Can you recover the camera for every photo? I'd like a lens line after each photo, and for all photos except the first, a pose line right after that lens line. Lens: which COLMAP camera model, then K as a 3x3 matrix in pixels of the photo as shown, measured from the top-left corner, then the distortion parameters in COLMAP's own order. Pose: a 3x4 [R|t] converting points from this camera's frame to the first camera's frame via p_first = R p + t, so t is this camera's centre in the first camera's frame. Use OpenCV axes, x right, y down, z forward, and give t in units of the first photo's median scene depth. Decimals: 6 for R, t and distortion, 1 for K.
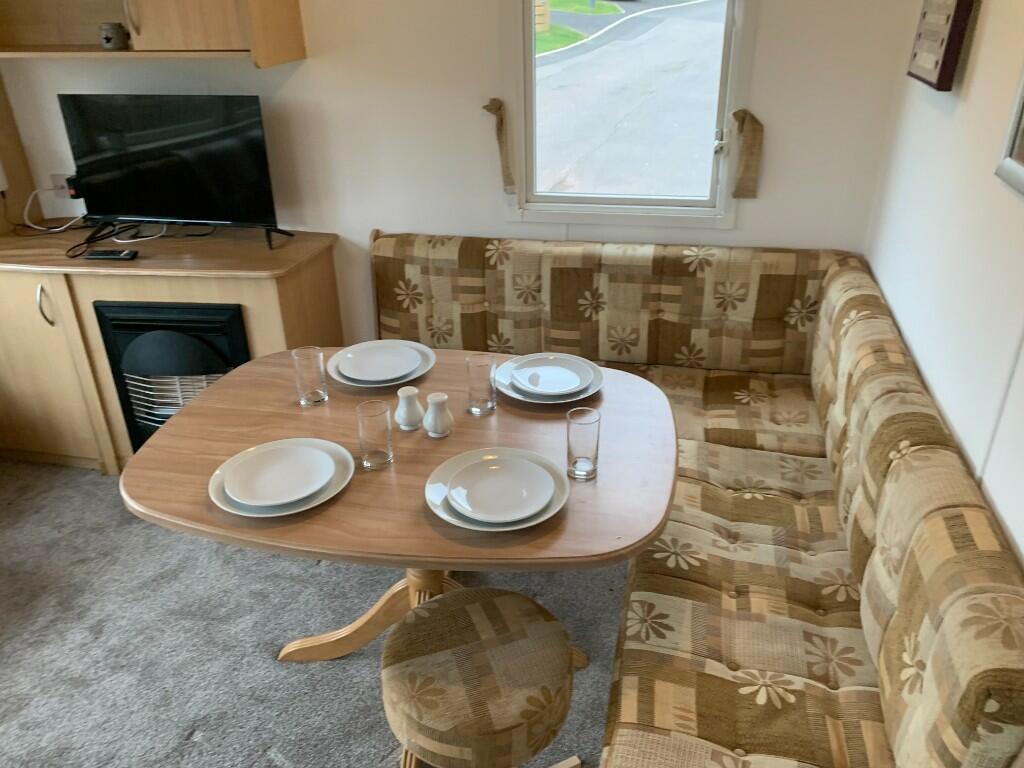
lens RADIAL K [[777.0, 0, 511.8], [0, 777.0, 372.8], [0, 0, 1]] dist [0.060352, -0.064624]
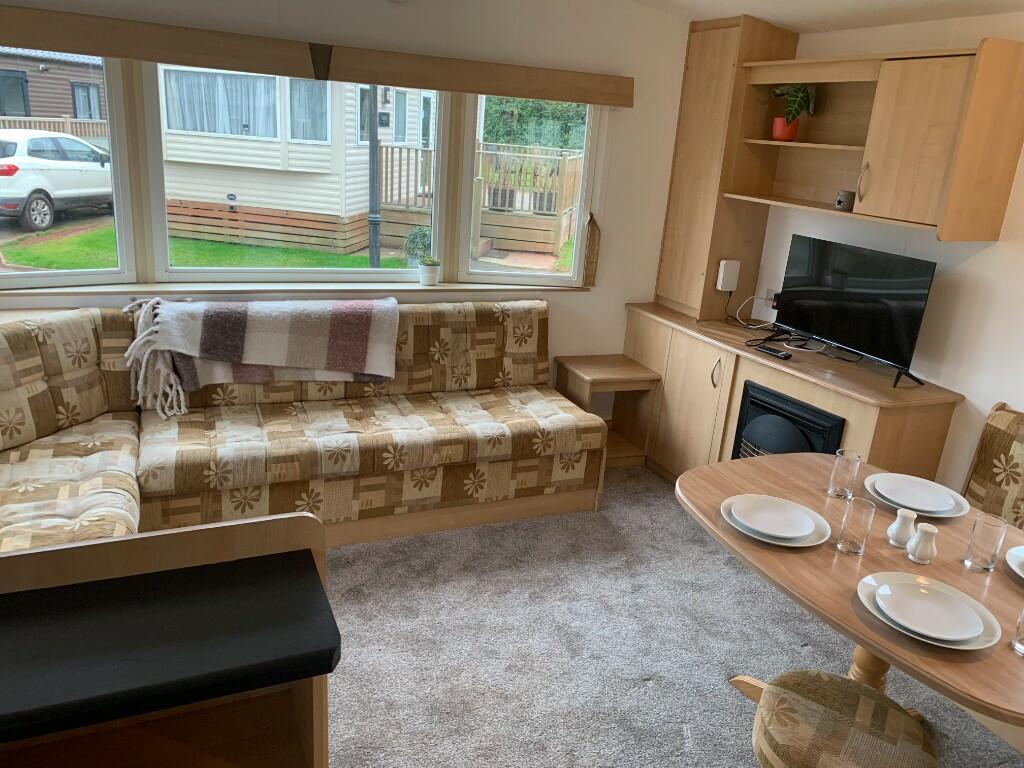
lens RADIAL K [[770.0, 0, 512.8], [0, 770.0, 383.9], [0, 0, 1]] dist [-0.006587, -0.001292]
pose [[0.598335, 0.310886, -0.738474, 0.190967], [-0.430040, 0.902263, 0.031407, 0.043328], [0.676062, 0.298782, 0.673550, -0.136621]]
